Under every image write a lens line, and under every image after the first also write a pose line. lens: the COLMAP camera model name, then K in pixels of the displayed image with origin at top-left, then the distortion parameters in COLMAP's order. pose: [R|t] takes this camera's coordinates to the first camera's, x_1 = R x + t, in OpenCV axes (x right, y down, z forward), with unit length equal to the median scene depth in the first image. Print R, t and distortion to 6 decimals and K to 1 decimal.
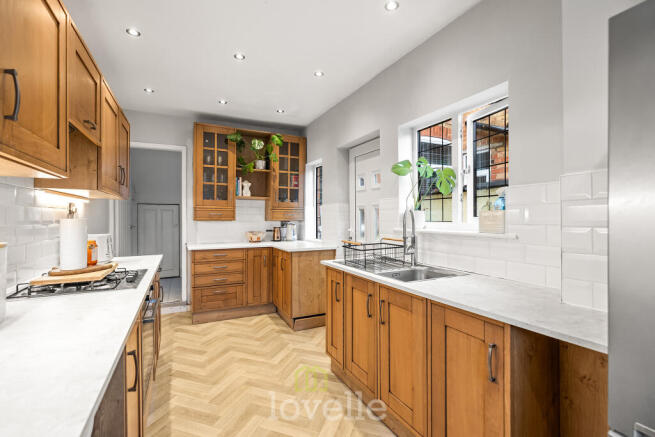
lens RADIAL K [[283.0, 0, 327.5], [0, 283.0, 218.5], [0, 0, 1]] dist [-0.000634, 0.000204]
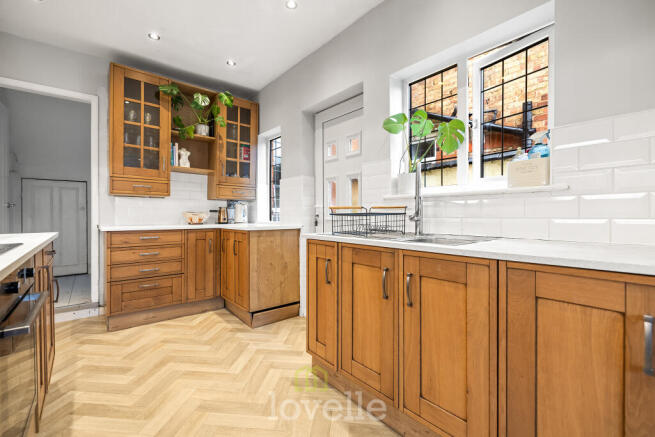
lens RADIAL K [[277.2, 0, 326.6], [0, 277.2, 214.3], [0, 0, 1]] dist [0.001179, 0.000239]
pose [[0.973746, 0.001329, 0.227634, -0.084239], [-0.002160, 0.999992, 0.003404, 0.061467], [-0.227628, -0.003806, 0.973741, 0.160488]]
